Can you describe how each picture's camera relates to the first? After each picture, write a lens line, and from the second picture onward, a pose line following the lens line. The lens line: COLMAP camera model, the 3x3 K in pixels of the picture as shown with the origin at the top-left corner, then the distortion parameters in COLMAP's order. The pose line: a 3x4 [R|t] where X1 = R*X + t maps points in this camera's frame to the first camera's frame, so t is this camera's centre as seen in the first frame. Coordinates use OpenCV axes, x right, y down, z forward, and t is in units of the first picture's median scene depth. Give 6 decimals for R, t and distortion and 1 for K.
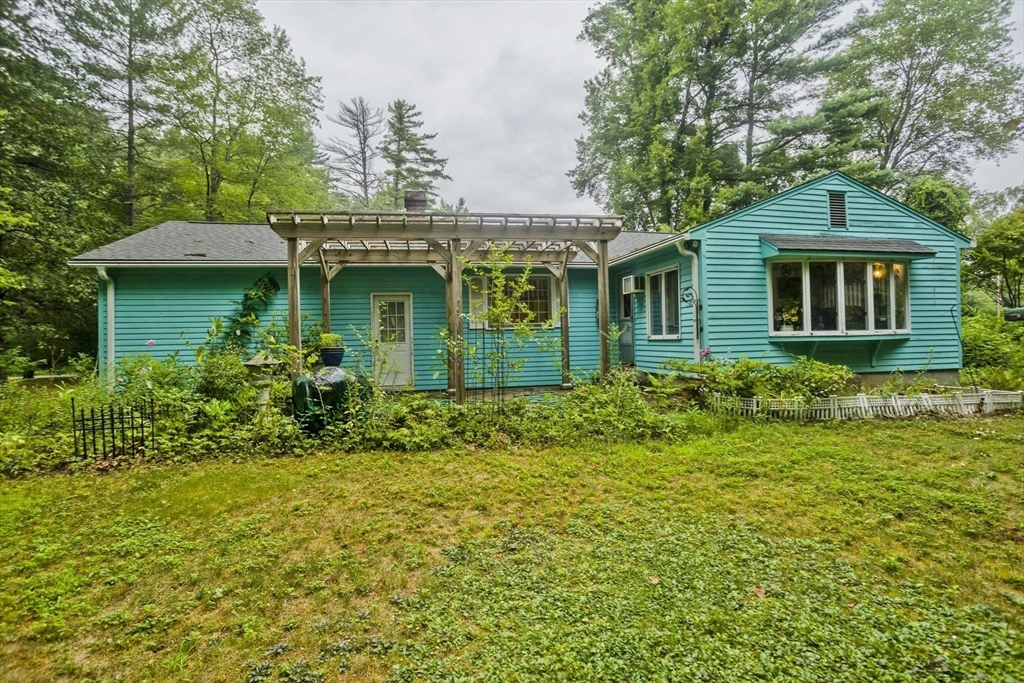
lens RADIAL K [[496.7, 0, 512.6], [0, 496.7, 339.0], [0, 0, 1]] dist [-0.049490, 0.034116]
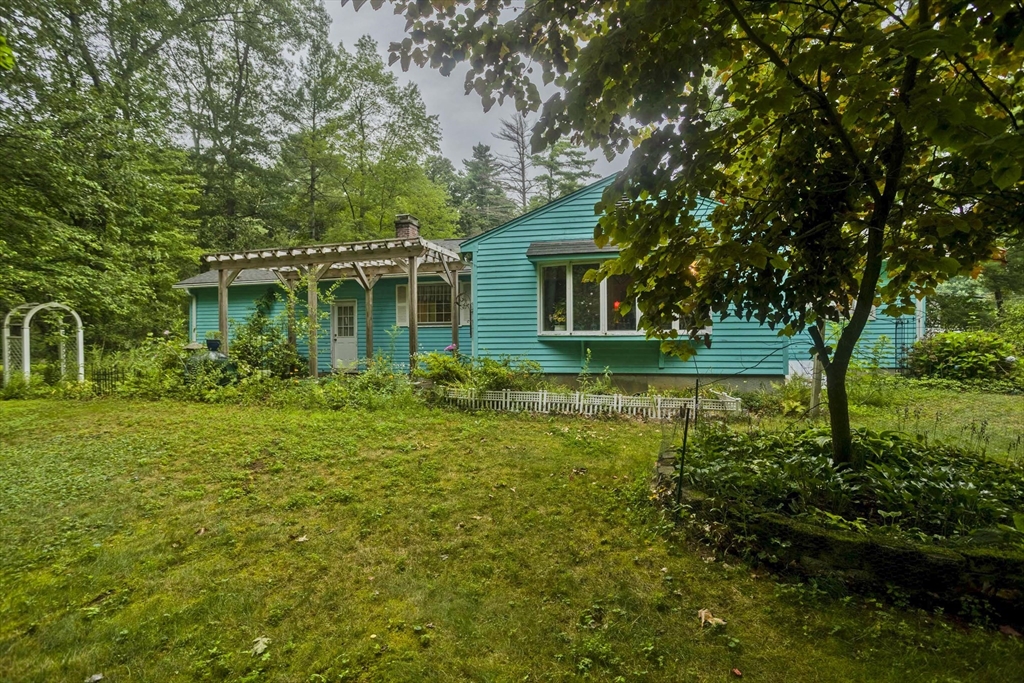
lens RADIAL K [[496.7, 0, 512.6], [0, 496.7, 339.0], [0, 0, 1]] dist [-0.049490, 0.034116]
pose [[0.903050, 0.015878, -0.429241, 0.934088], [-0.010806, 0.999840, 0.014249, -0.012605], [0.429399, -0.008229, 0.903077, -0.015129]]
